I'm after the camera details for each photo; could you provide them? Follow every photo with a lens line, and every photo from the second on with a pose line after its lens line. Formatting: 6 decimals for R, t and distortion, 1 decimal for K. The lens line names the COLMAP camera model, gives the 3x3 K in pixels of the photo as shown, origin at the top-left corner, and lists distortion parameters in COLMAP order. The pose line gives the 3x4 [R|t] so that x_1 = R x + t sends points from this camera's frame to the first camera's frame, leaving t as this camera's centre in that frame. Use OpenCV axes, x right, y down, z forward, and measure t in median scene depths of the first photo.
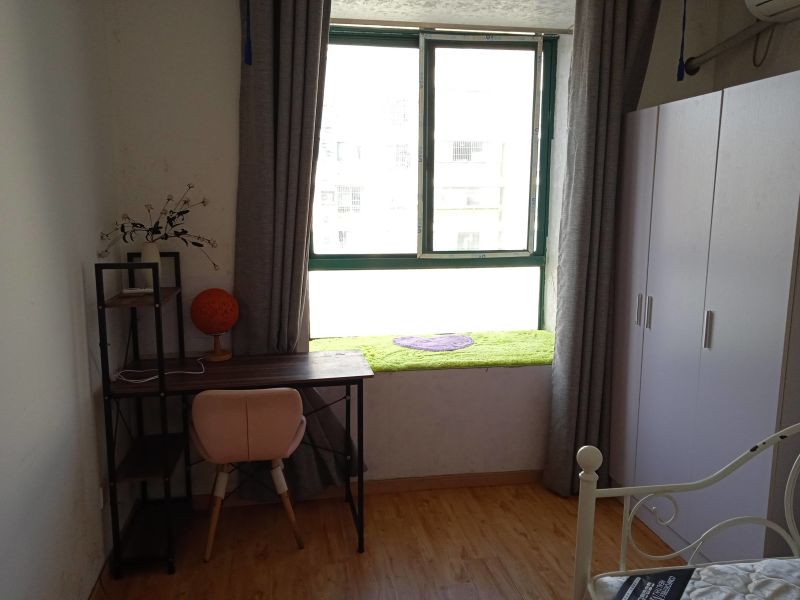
lens RADIAL K [[661.8, 0, 402.2], [0, 661.8, 306.5], [0, 0, 1]] dist [0.040498, -0.023199]
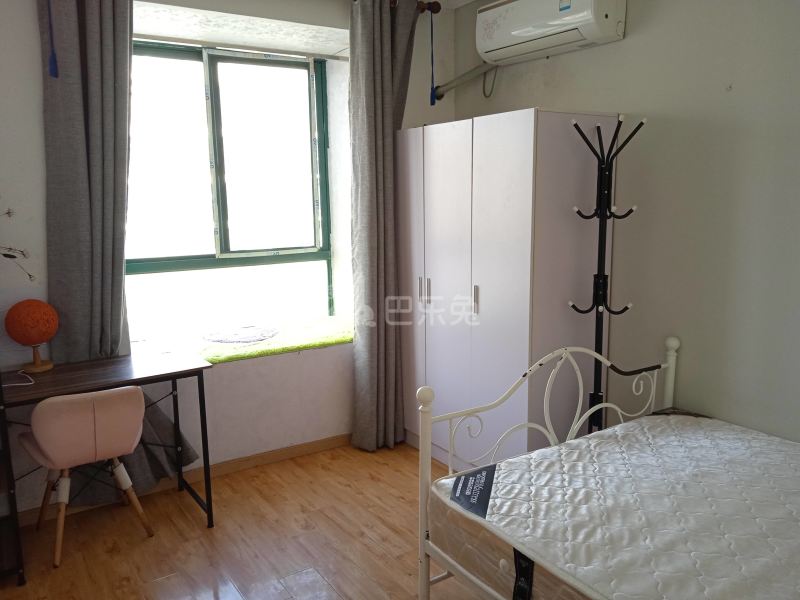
lens RADIAL K [[661.8, 0, 402.2], [0, 661.8, 306.5], [0, 0, 1]] dist [0.040498, -0.023199]
pose [[0.922992, -0.083241, 0.375709, -0.141938], [0.081345, 0.996466, 0.020936, 0.007605], [-0.376124, 0.011238, 0.926501, -0.133332]]
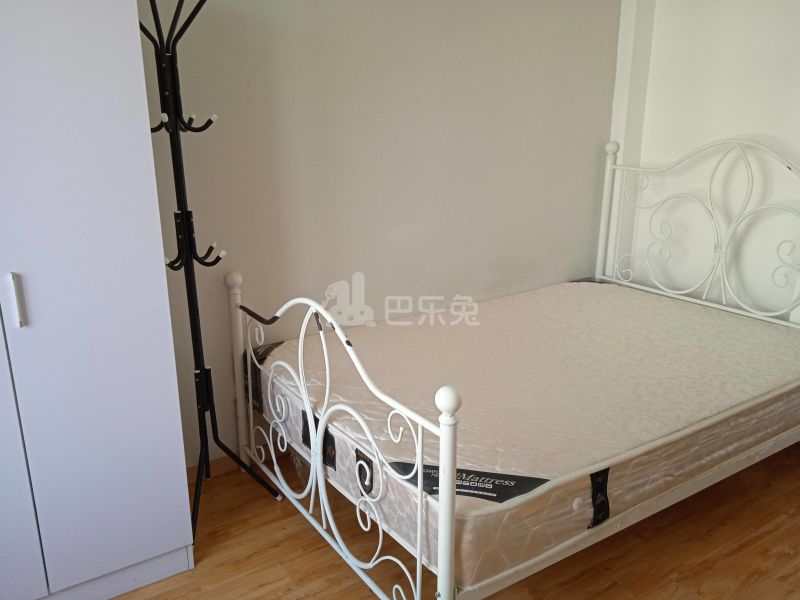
lens RADIAL K [[661.8, 0, 402.2], [0, 661.8, 306.5], [0, 0, 1]] dist [0.040498, -0.023199]
pose [[-0.395172, -0.258093, 0.881605, -0.244578], [0.152590, 0.927943, 0.340056, -0.109101], [-0.905845, 0.268905, -0.327314, 0.724998]]
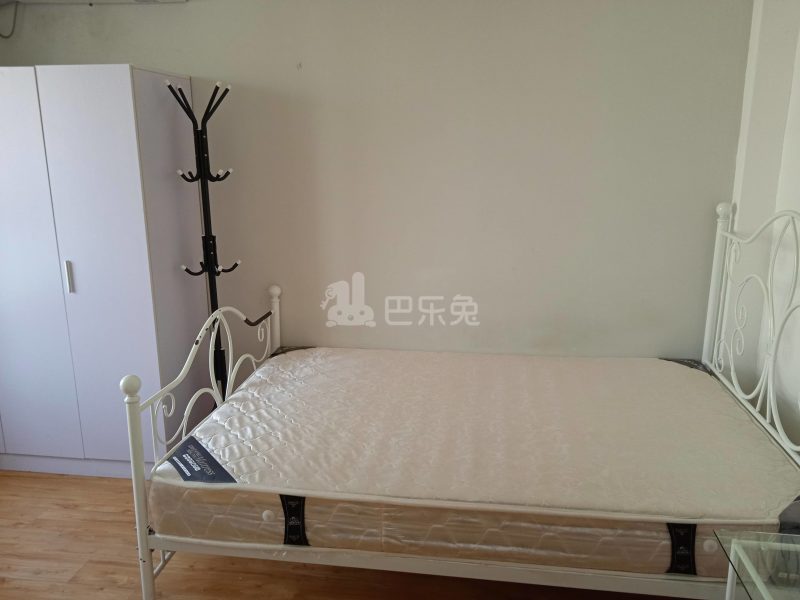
lens RADIAL K [[661.8, 0, 402.2], [0, 661.8, 306.5], [0, 0, 1]] dist [0.040498, -0.023199]
pose [[0.319687, -0.232411, 0.918578, -0.364745], [0.159601, 0.968808, 0.189575, -0.036571], [-0.933985, 0.086001, 0.346808, 0.048031]]
